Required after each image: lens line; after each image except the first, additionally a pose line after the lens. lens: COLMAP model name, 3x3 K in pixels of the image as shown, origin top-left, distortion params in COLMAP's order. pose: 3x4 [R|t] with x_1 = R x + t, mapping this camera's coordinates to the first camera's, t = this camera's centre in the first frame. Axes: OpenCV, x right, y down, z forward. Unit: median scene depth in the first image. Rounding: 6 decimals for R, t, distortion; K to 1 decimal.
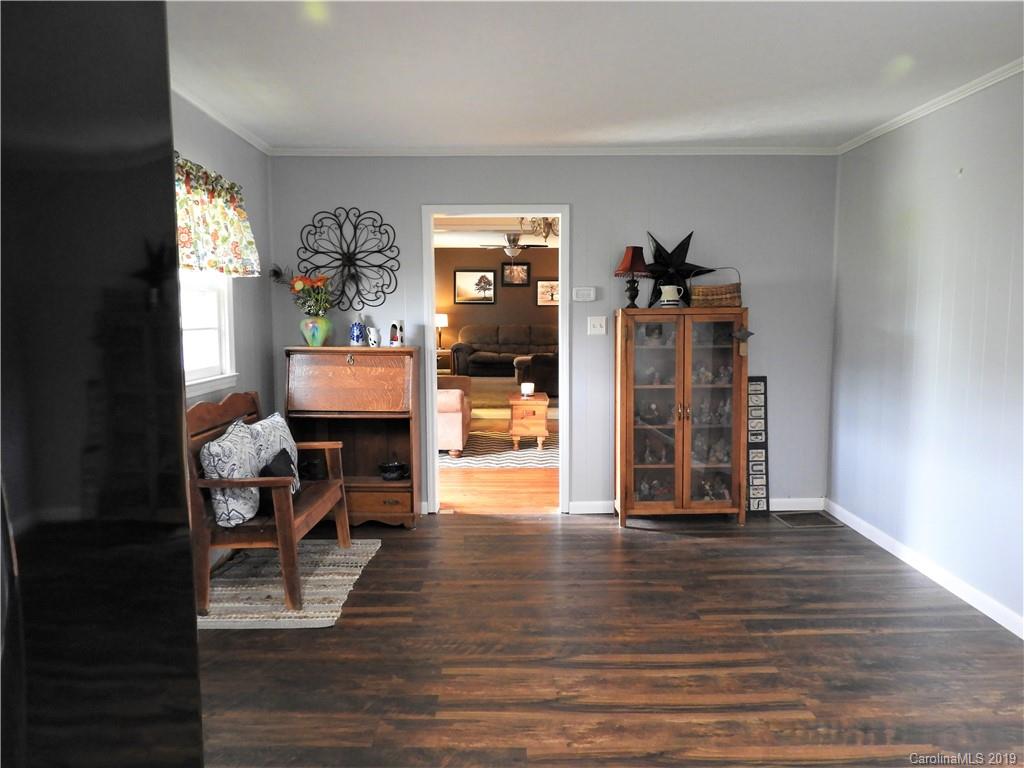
lens RADIAL K [[722.6, 0, 514.0], [0, 722.6, 383.4], [0, 0, 1]] dist [0.000534, 0.001223]
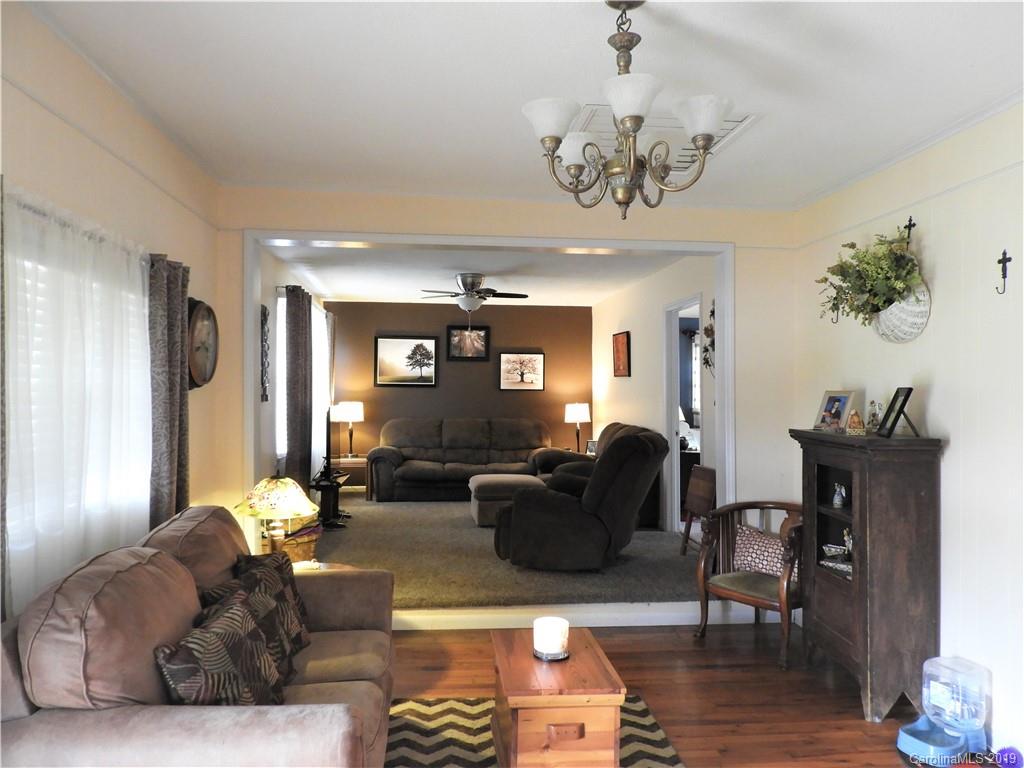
lens RADIAL K [[722.6, 0, 515.0], [0, 722.6, 386.3], [0, 0, 1]] dist [0.000534, 0.001223]
pose [[0.995443, 0.007872, 0.095033, -0.017841], [0.001969, 0.994678, -0.103013, -0.042099], [-0.095338, 0.102731, 0.990130, 0.337487]]
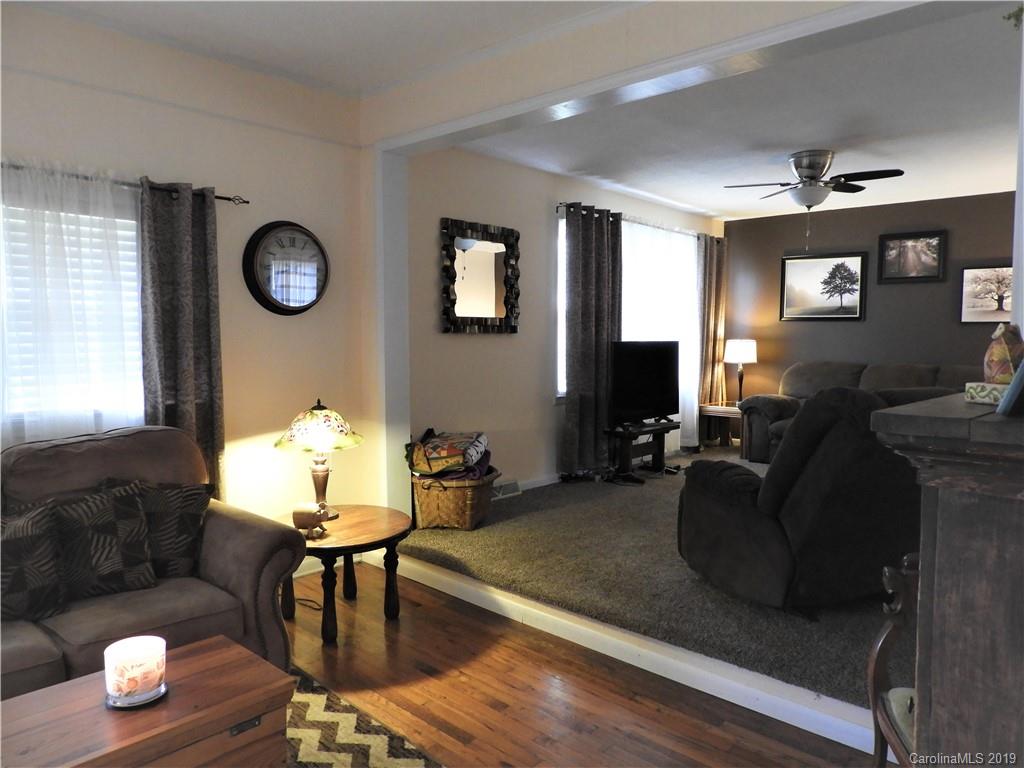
lens RADIAL K [[722.6, 0, 515.0], [0, 722.6, 386.1], [0, 0, 1]] dist [0.000534, 0.001223]
pose [[0.734639, 0.052987, -0.676386, 0.137557], [-0.070654, 0.997500, 0.001402, -0.049008], [0.674769, 0.046759, 0.736546, 0.480481]]
